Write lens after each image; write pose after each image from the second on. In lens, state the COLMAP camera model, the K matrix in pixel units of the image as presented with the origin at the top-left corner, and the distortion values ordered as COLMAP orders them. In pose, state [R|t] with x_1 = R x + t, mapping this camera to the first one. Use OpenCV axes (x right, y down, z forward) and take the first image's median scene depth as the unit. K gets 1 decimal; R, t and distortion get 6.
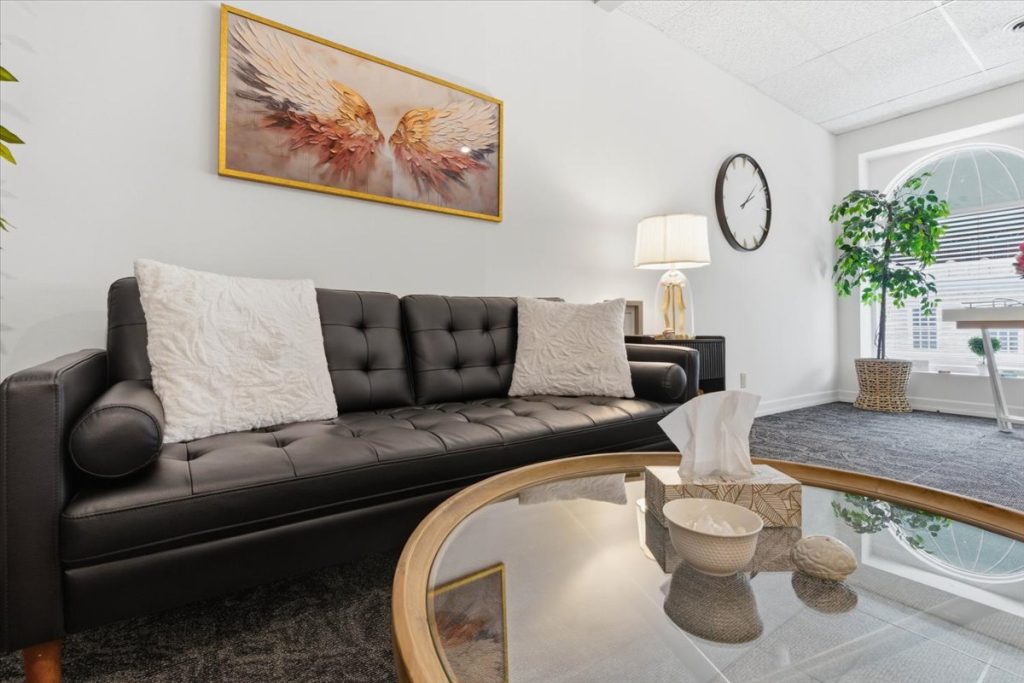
lens RADIAL K [[476.8, 0, 512.6], [0, 476.8, 326.0], [0, 0, 1]] dist [0.000669, -0.001578]
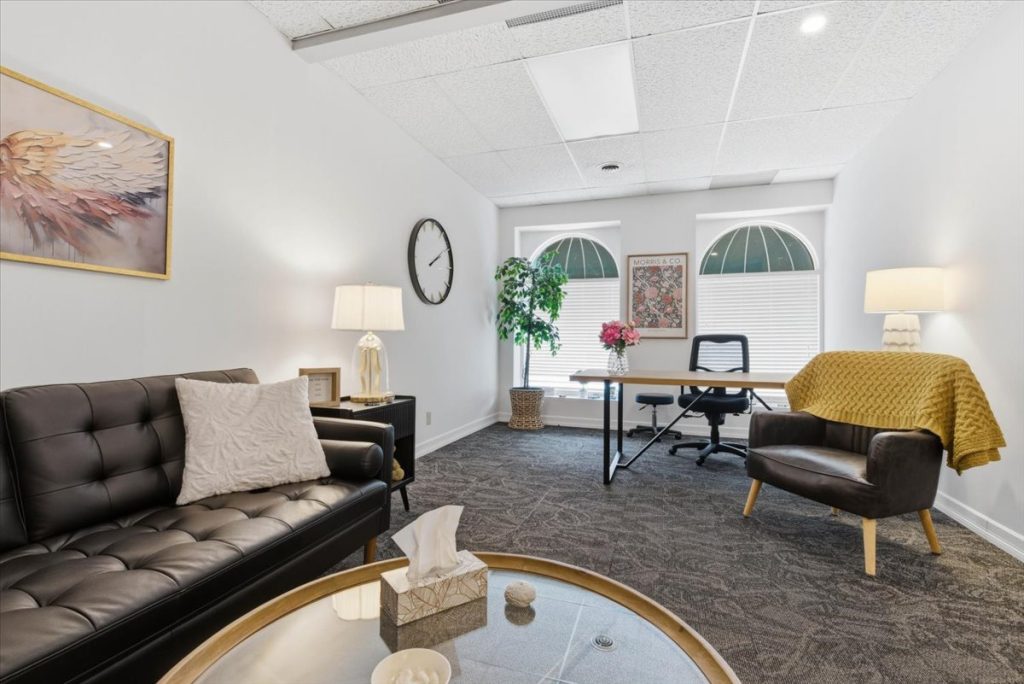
lens RADIAL K [[476.8, 0, 512.6], [0, 476.8, 326.5], [0, 0, 1]] dist [0.000669, -0.001578]
pose [[0.808673, 0.011843, 0.588139, -0.026049], [-0.016752, 0.999855, 0.002900, -0.141770], [-0.588019, -0.012197, 0.808755, -0.029708]]
